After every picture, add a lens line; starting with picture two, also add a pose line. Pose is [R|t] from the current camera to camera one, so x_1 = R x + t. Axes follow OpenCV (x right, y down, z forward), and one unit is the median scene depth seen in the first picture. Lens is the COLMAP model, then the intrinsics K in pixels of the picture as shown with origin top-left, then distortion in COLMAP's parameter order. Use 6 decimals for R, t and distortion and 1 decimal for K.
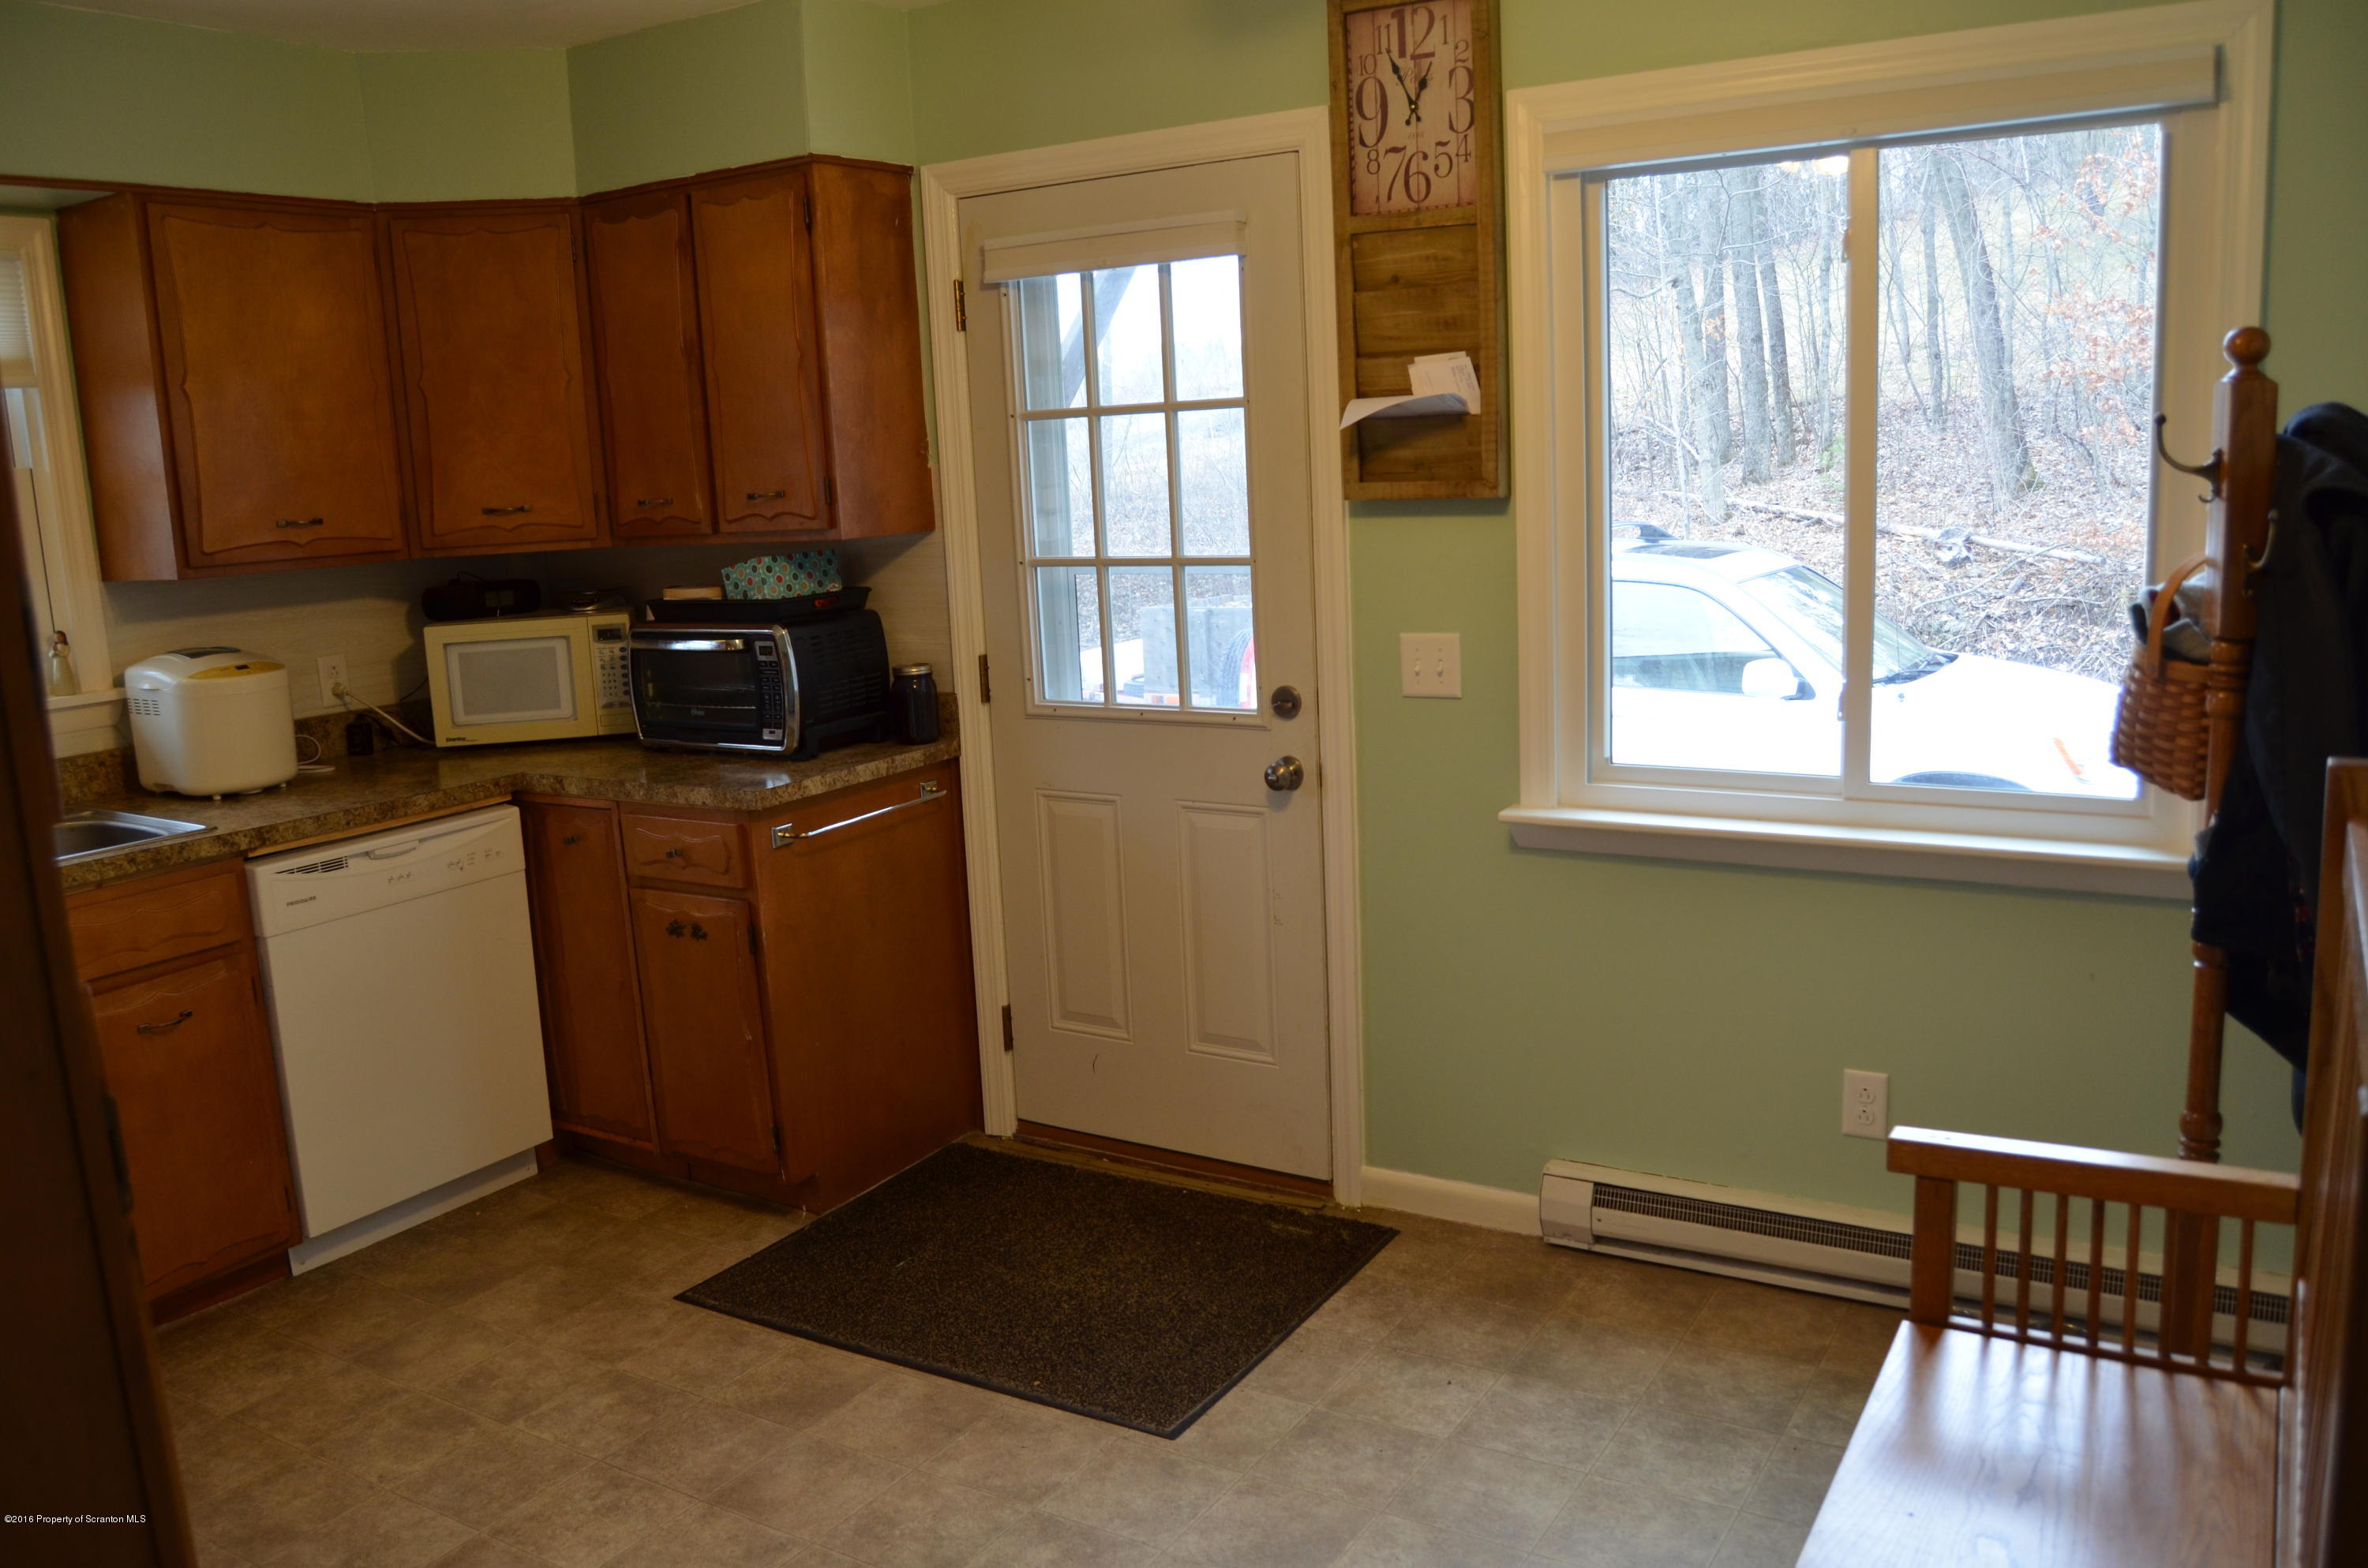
lens RADIAL K [[1847.5, 0, 1186.9], [0, 1847.5, 795.0], [0, 0, 1]] dist [-0.085038, 0.004872]
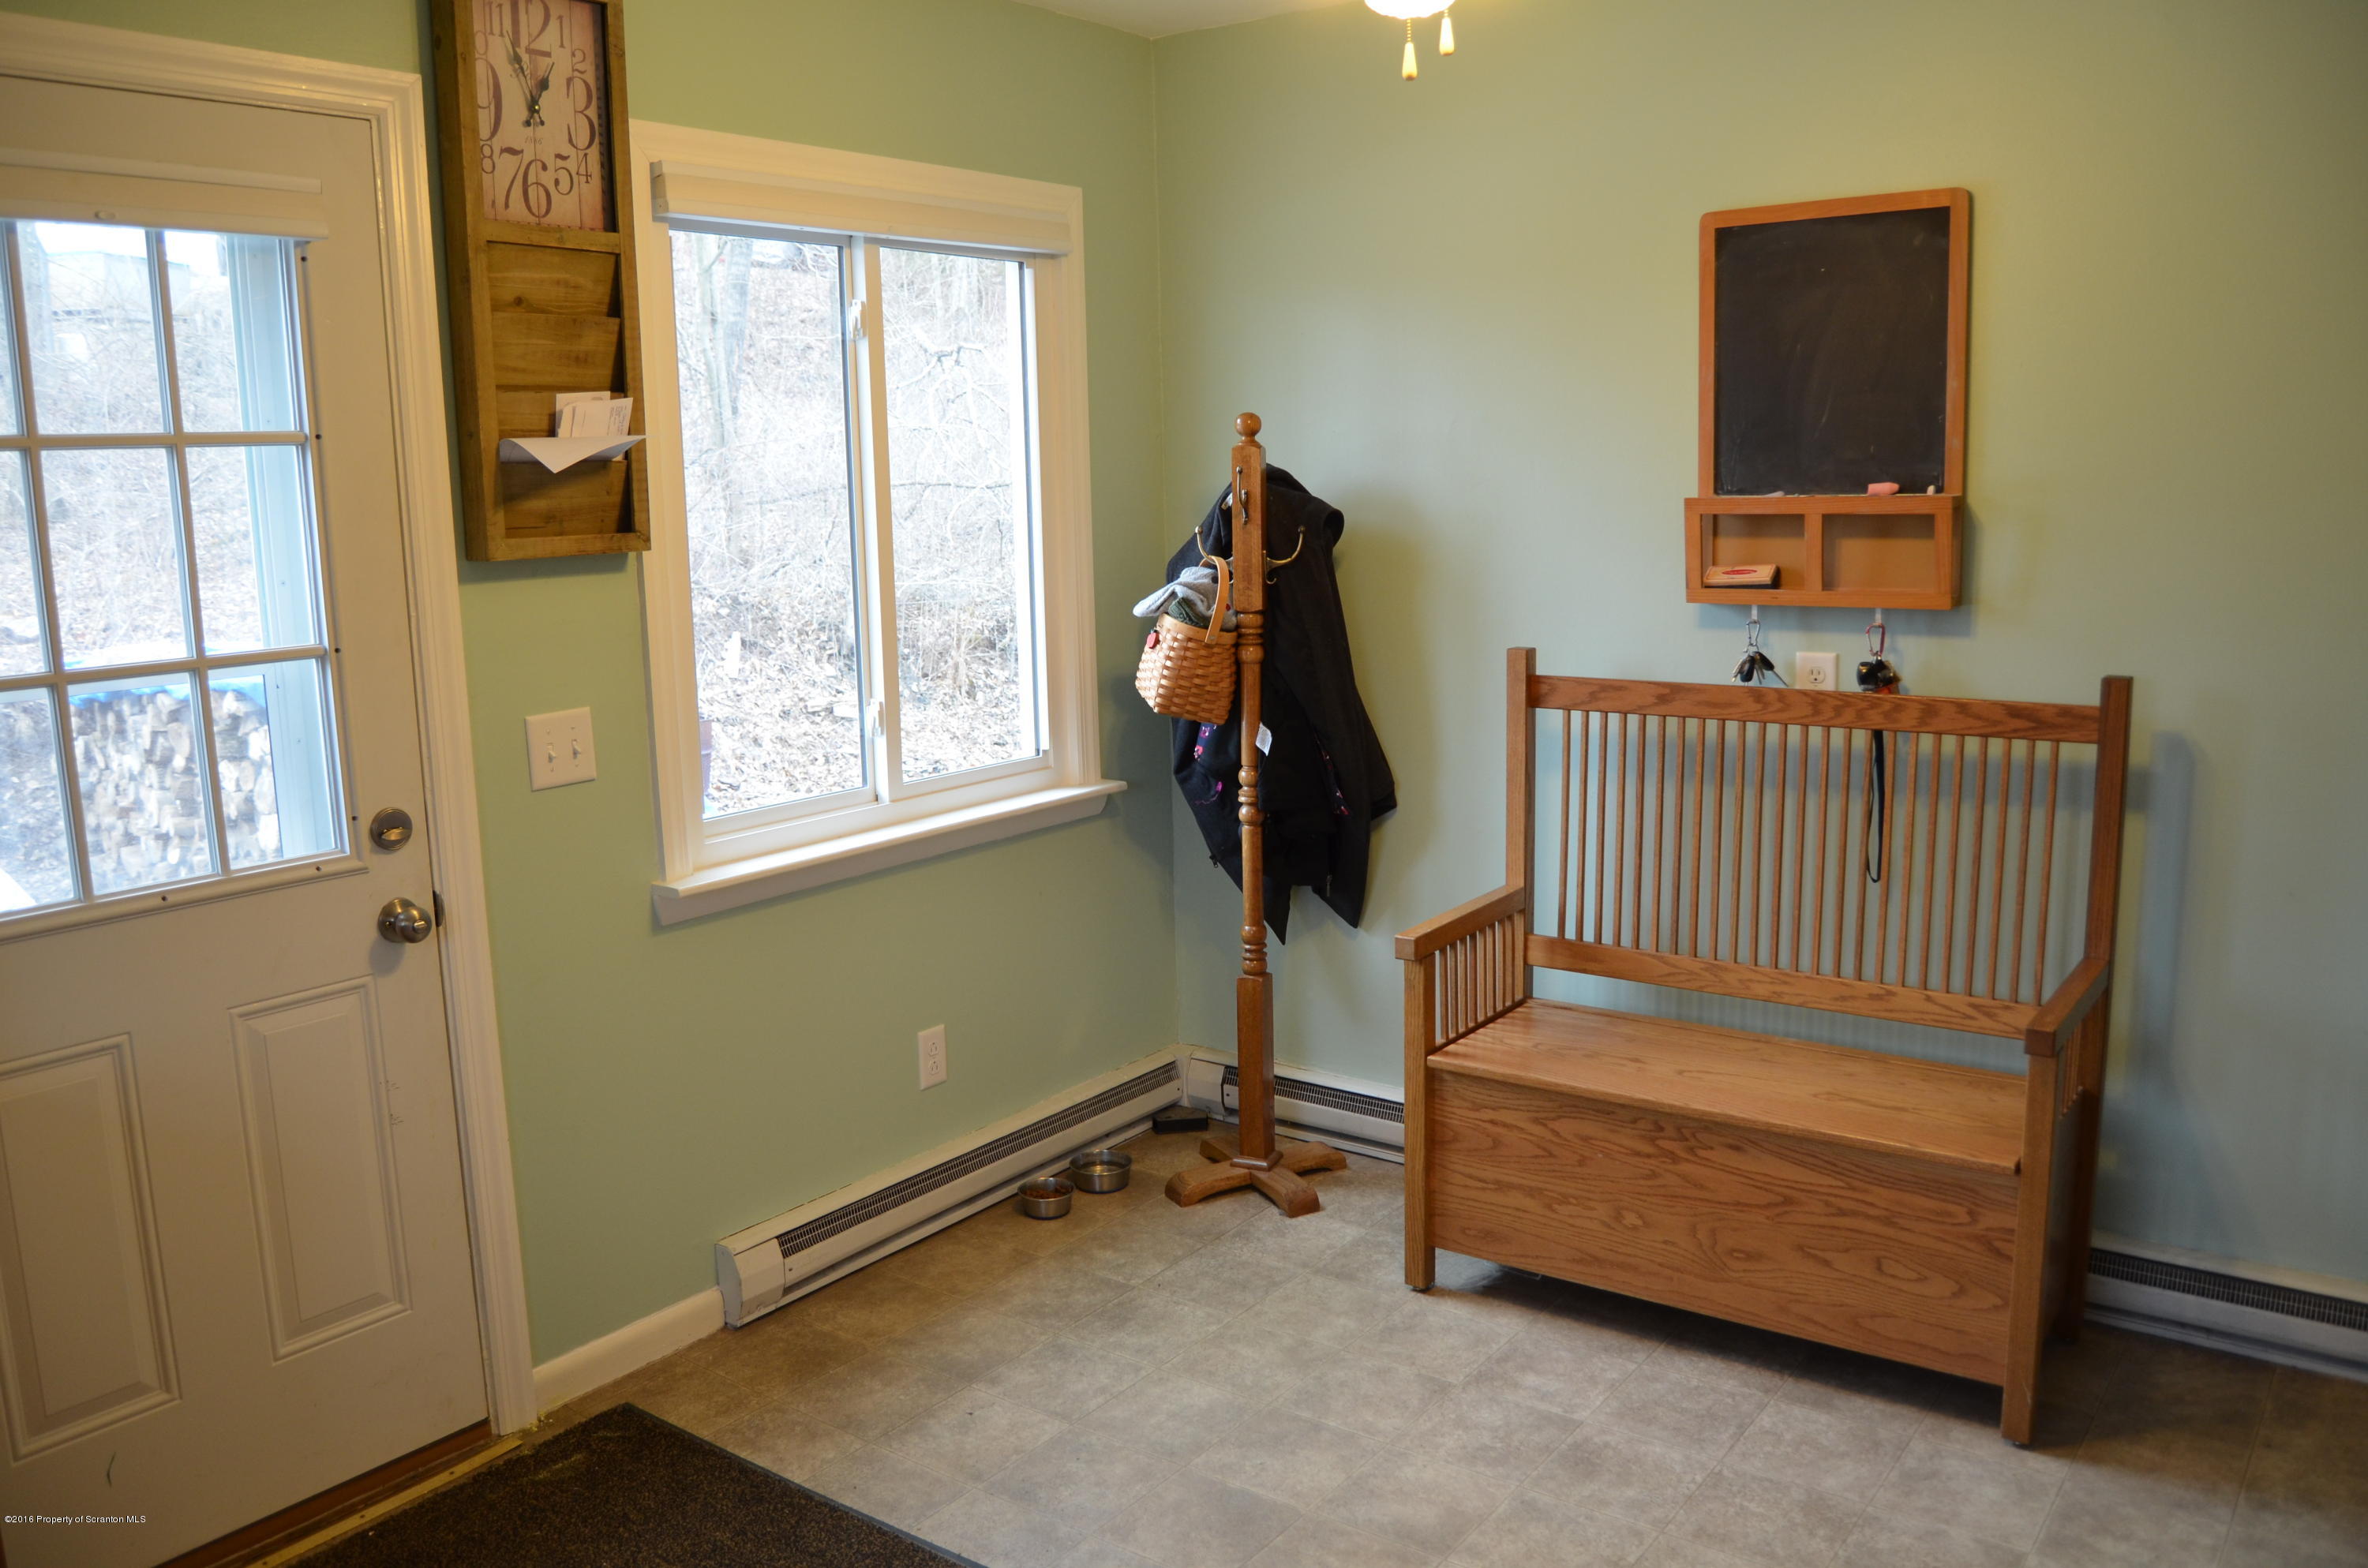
lens RADIAL K [[1847.5, 0, 1186.9], [0, 1847.5, 795.0], [0, 0, 1]] dist [-0.085038, 0.004872]
pose [[0.082431, -0.130520, 0.988013, -0.732987], [0.206362, 0.972136, 0.111206, -0.088198], [-0.974997, 0.194721, 0.107068, 0.656502]]
